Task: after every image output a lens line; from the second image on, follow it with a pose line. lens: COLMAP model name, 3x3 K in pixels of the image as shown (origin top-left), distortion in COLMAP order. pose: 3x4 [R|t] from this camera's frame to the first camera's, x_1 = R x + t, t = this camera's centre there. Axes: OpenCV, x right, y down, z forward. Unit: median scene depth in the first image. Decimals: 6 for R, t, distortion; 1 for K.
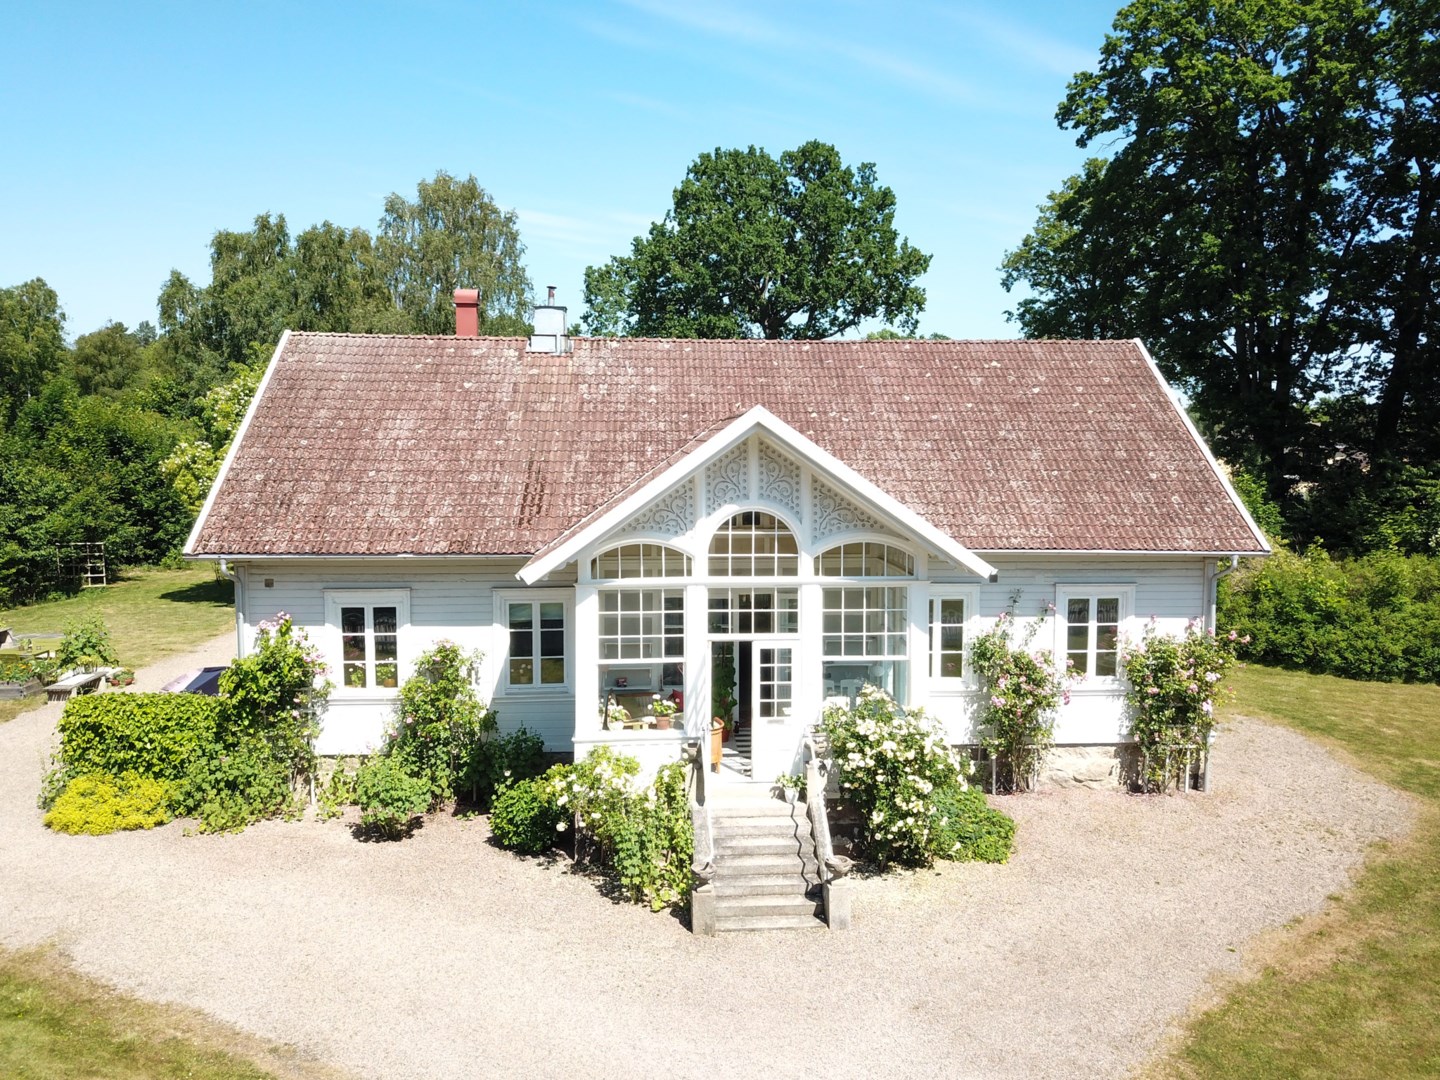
lens RADIAL K [[1103.5, 0, 717.1], [0, 1103.5, 543.4], [0, 0, 1]] dist [0.015058, -0.007033]
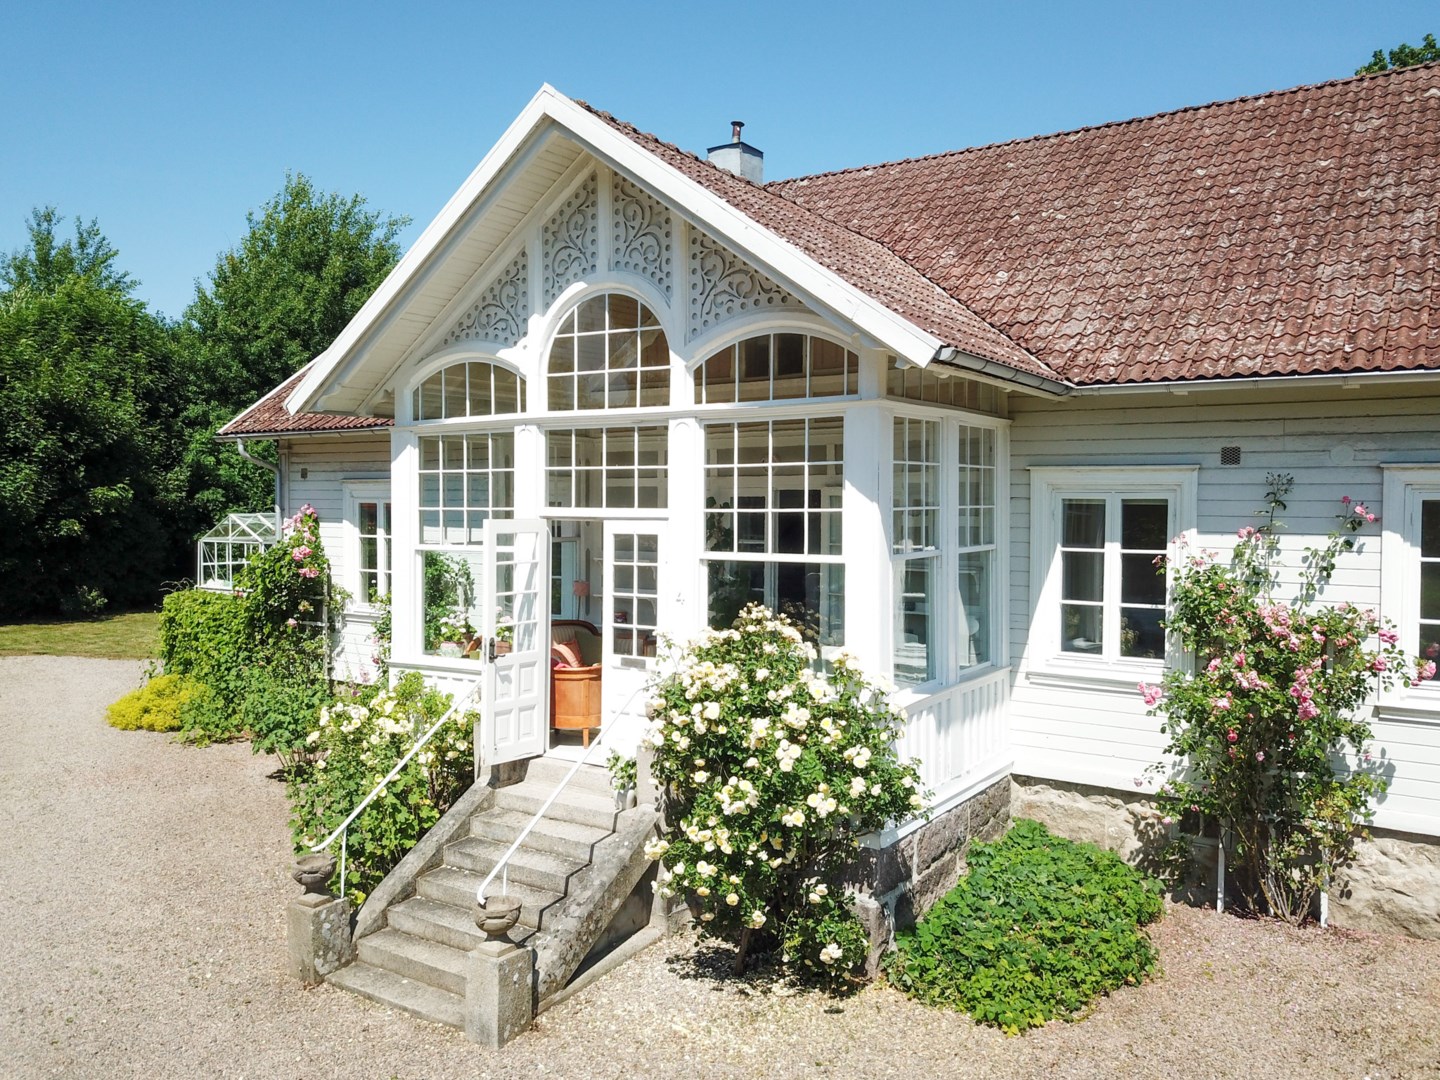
lens RADIAL K [[1122.3, 0, 713.7], [0, 1122.3, 543.1], [0, 0, 1]] dist [0.011569, -0.000923]
pose [[0.794308, 0.022555, -0.607097, 0.384895], [-0.059230, 0.997425, -0.040438, 0.107263], [0.604621, 0.068079, 0.793598, 0.502226]]
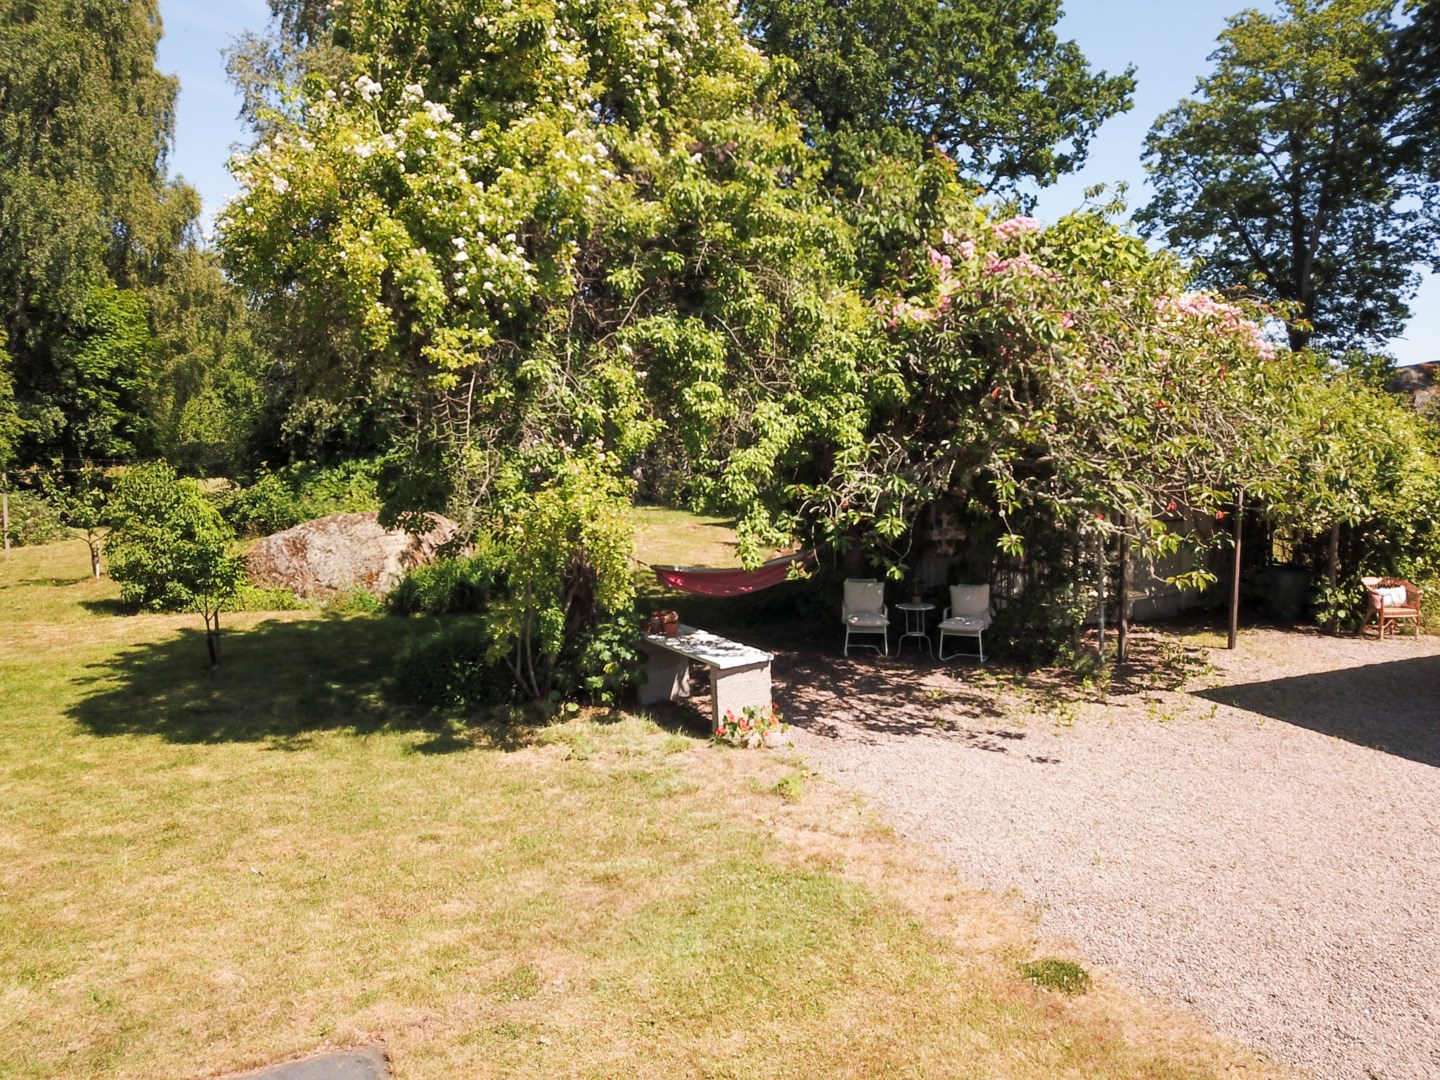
lens RADIAL K [[1103.5, 0, 717.1], [0, 1103.5, 543.4], [0, 0, 1]] dist [0.015058, -0.007033]
pose [[0.918460, -0.038638, 0.393623, -1.045832], [0.038958, 0.999215, 0.007180, 0.016603], [-0.393591, 0.008740, 0.919244, 1.554886]]
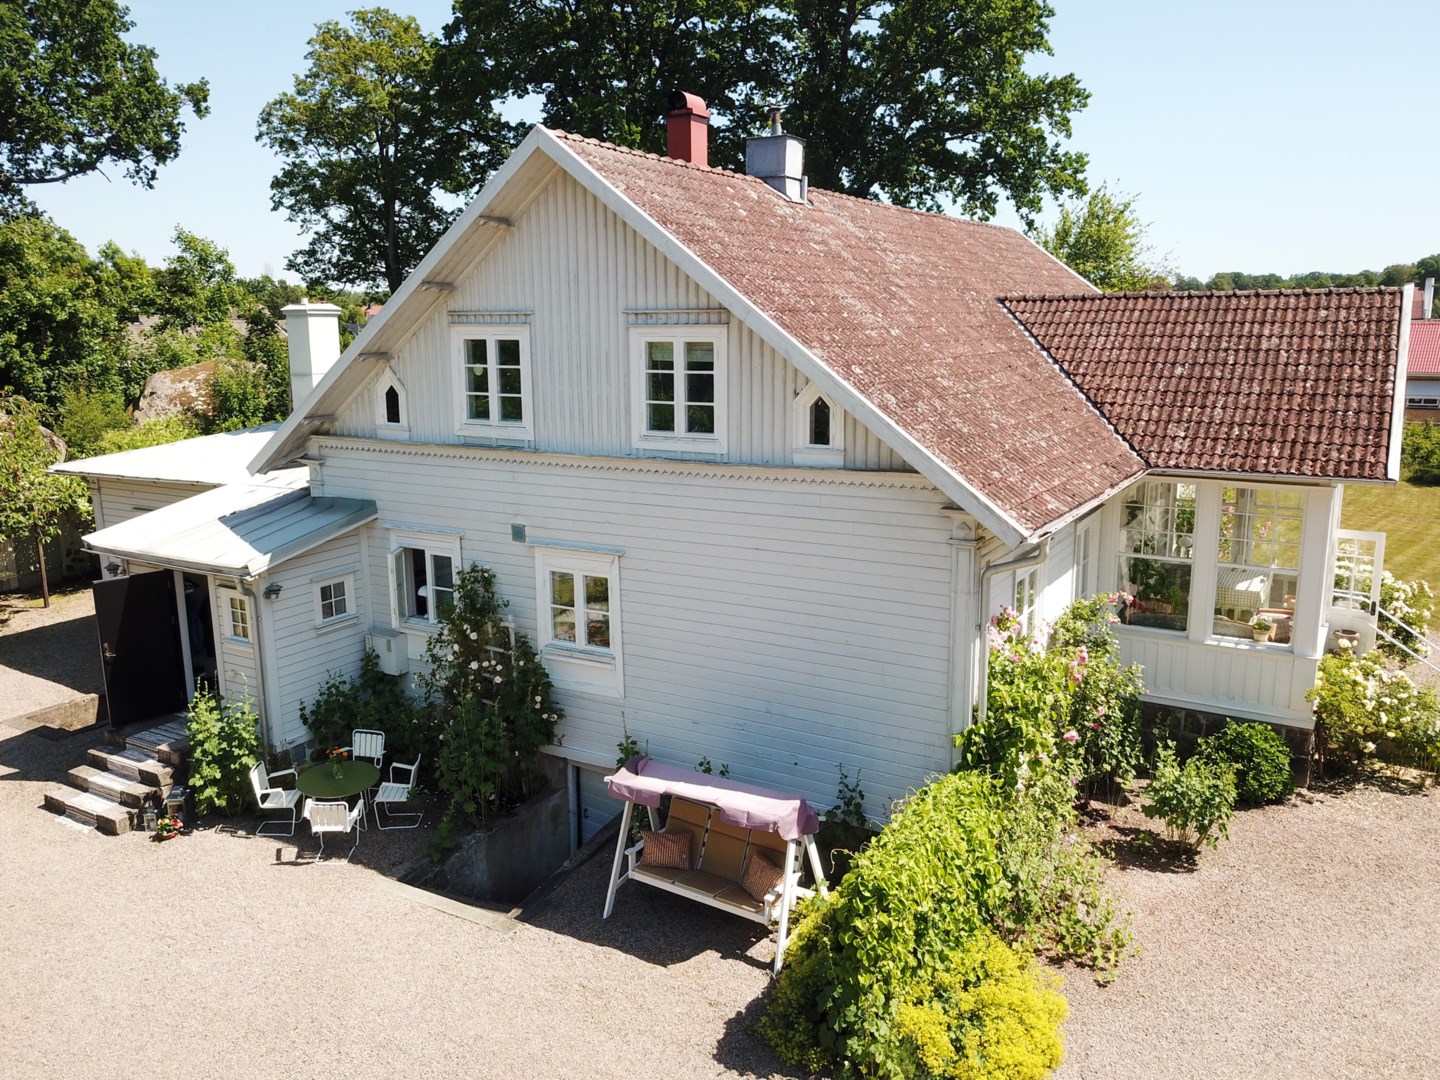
lens RADIAL K [[1113.7, 0, 724.8], [0, 1113.7, 546.1], [0, 0, 1]] dist [-0.006717, -0.007434]
pose [[0.560584, -0.170810, 0.810290, -0.990284], [0.085421, 0.985203, 0.148585, -0.080185], [-0.823680, -0.014078, 0.566880, 0.774553]]
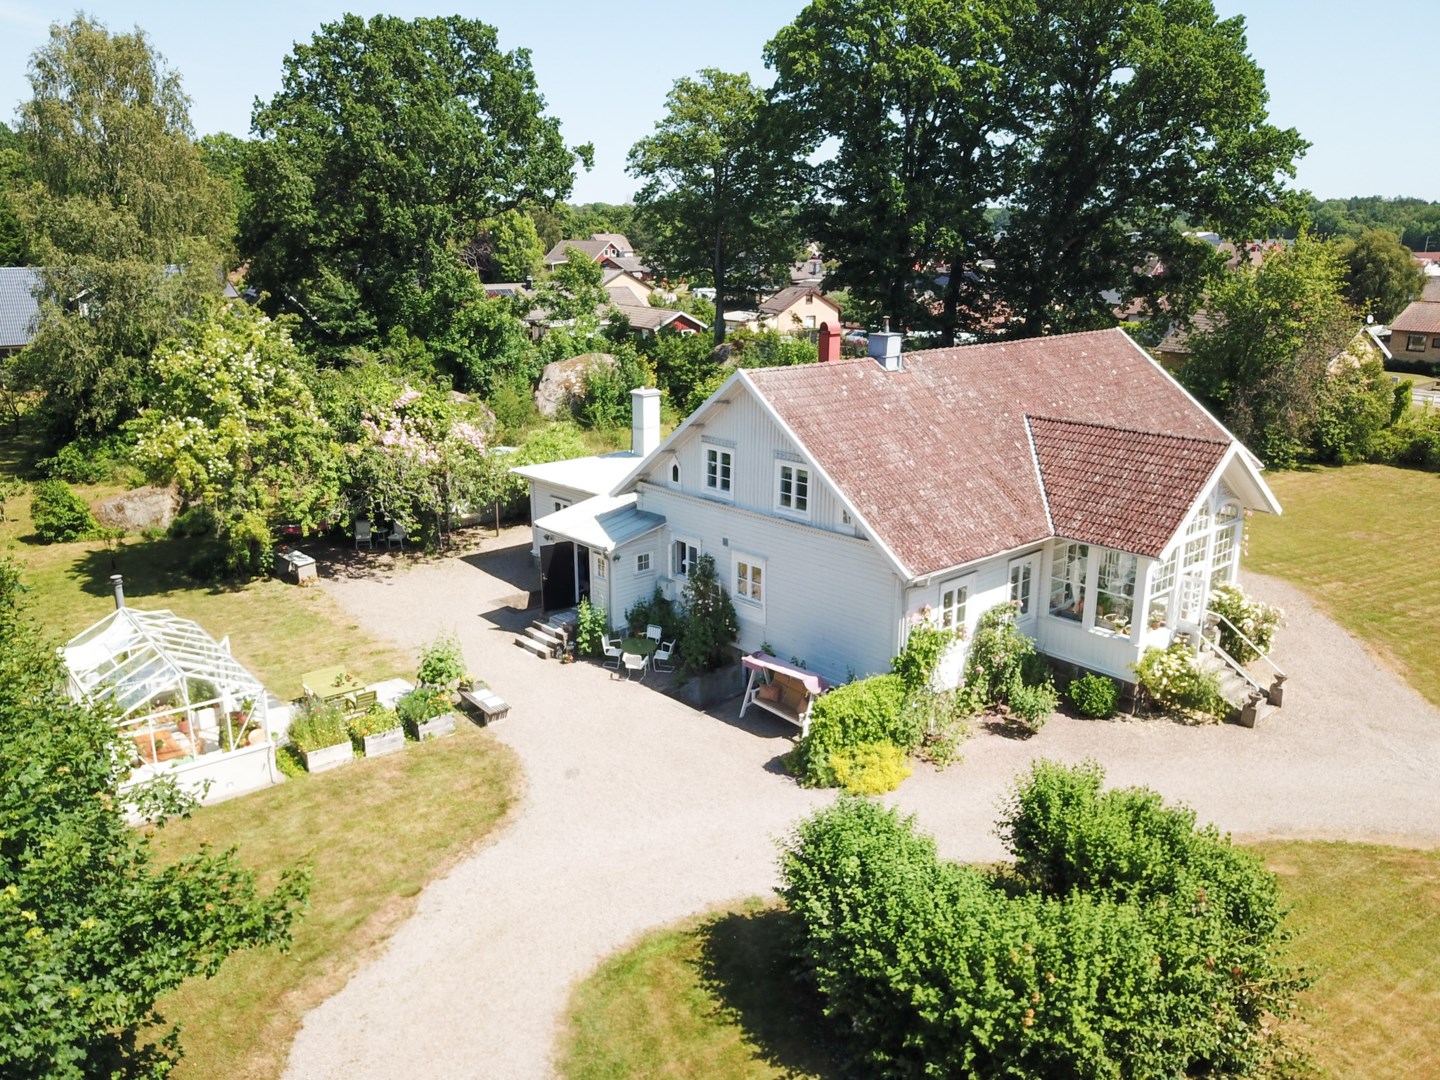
lens RADIAL K [[1103.5, 0, 717.1], [0, 1103.5, 543.4], [0, 0, 1]] dist [0.015058, -0.007033]
pose [[0.783036, -0.168242, 0.598789, -1.412652], [0.056070, 0.977896, 0.201436, -0.305408], [-0.619443, -0.124158, 0.775161, 0.100608]]
